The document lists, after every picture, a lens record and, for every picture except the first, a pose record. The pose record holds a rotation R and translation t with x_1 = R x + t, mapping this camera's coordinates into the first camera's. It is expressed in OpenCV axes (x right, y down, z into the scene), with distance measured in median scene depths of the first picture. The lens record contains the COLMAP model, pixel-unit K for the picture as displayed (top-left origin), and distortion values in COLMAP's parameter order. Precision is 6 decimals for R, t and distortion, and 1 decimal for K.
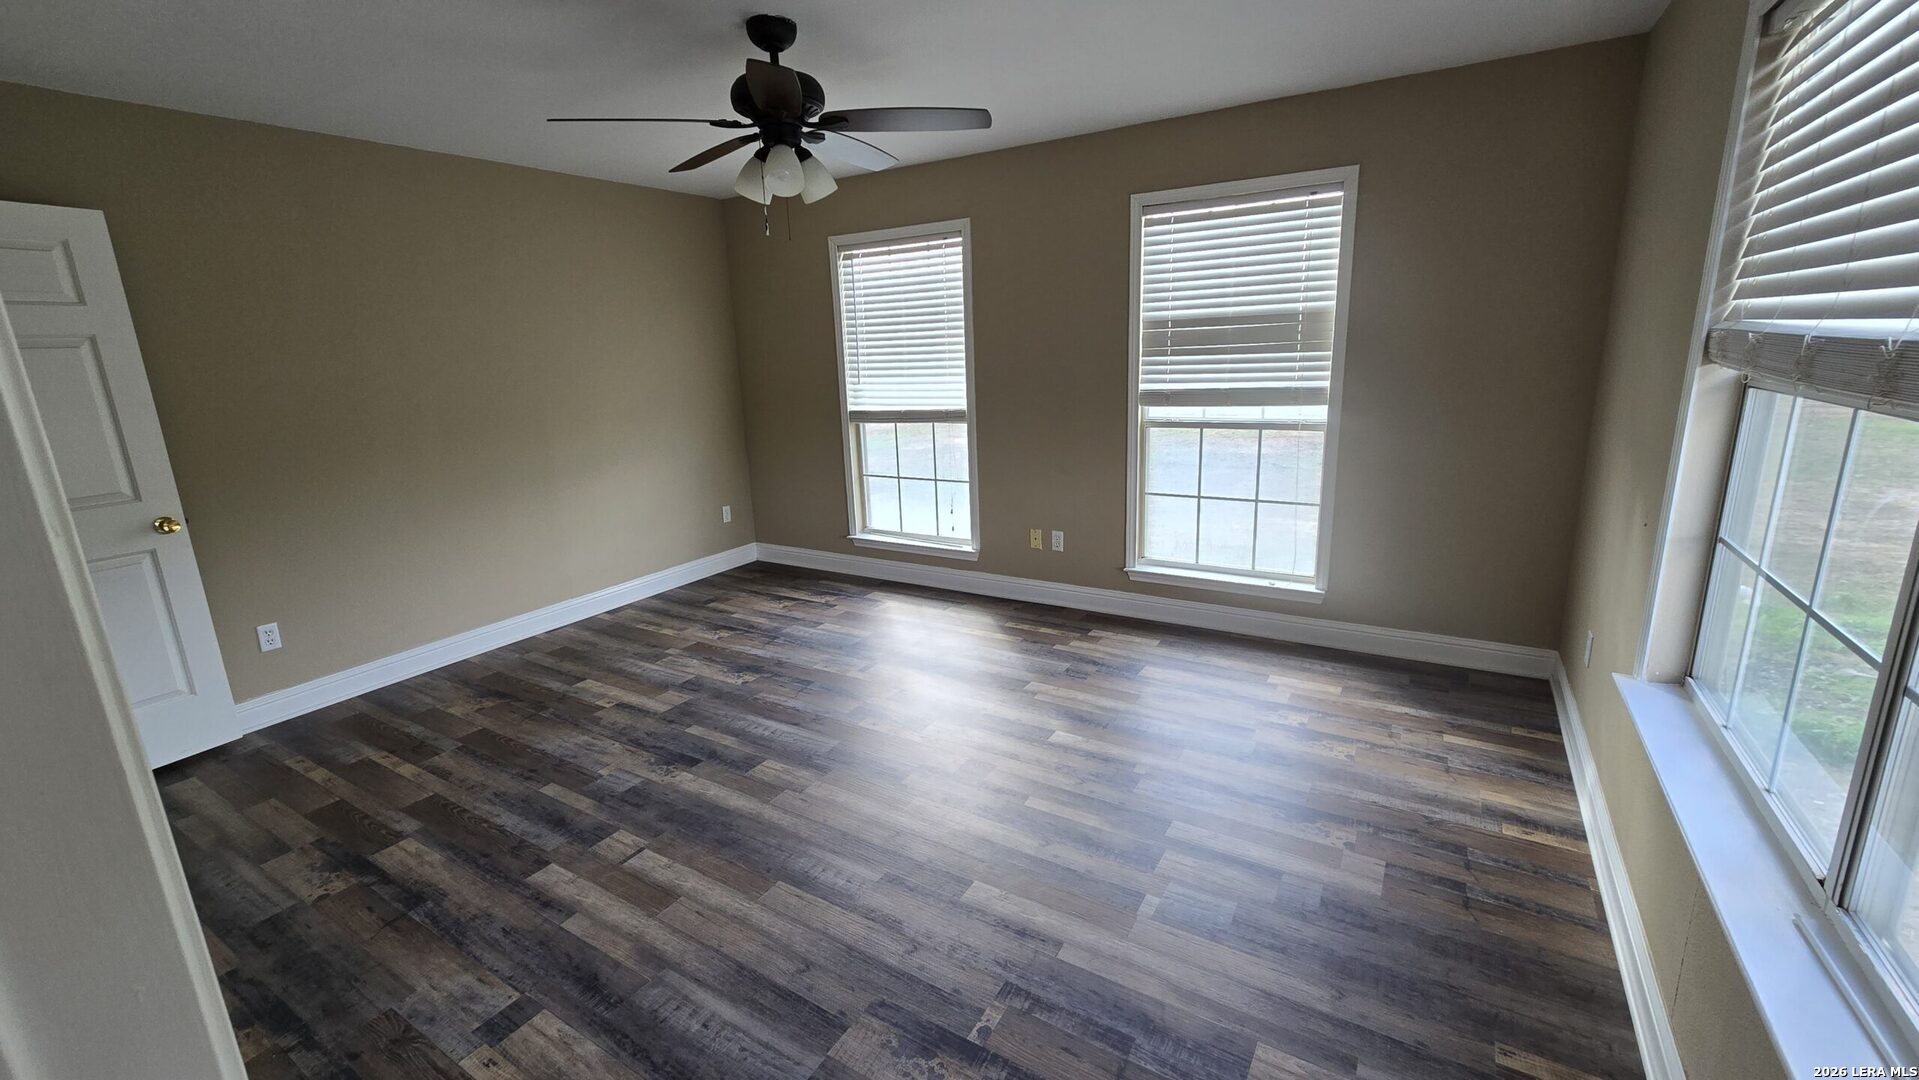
lens RADIAL K [[788.2, 0, 953.5], [0, 788.2, 534.6], [0, 0, 1]] dist [-0.000675, 0.000019]
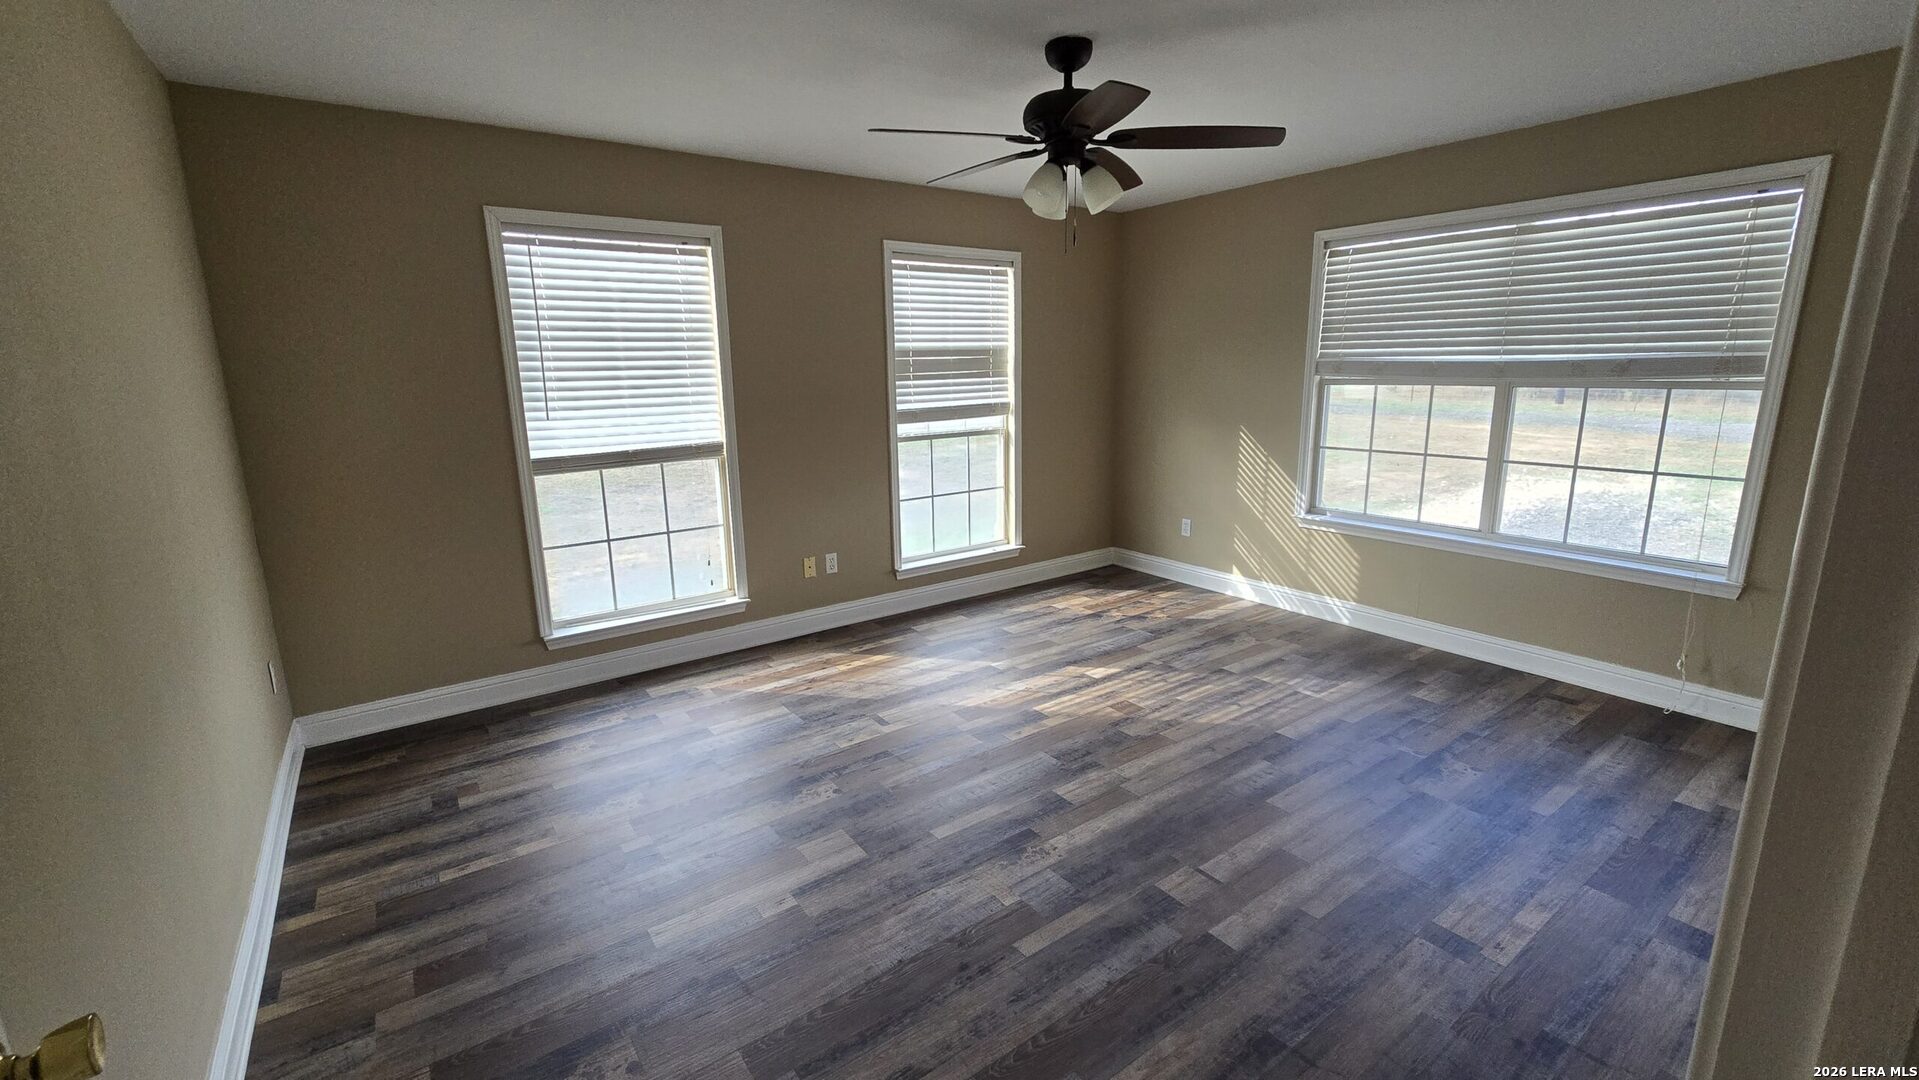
lens RADIAL K [[788.2, 0, 953.5], [0, 788.2, 534.6], [0, 0, 1]] dist [-0.000675, 0.000019]
pose [[0.382558, -0.165776, 0.908938, -0.809115], [0.220405, 0.971744, 0.084465, -0.088107], [-0.897257, 0.168022, 0.408287, 0.498625]]
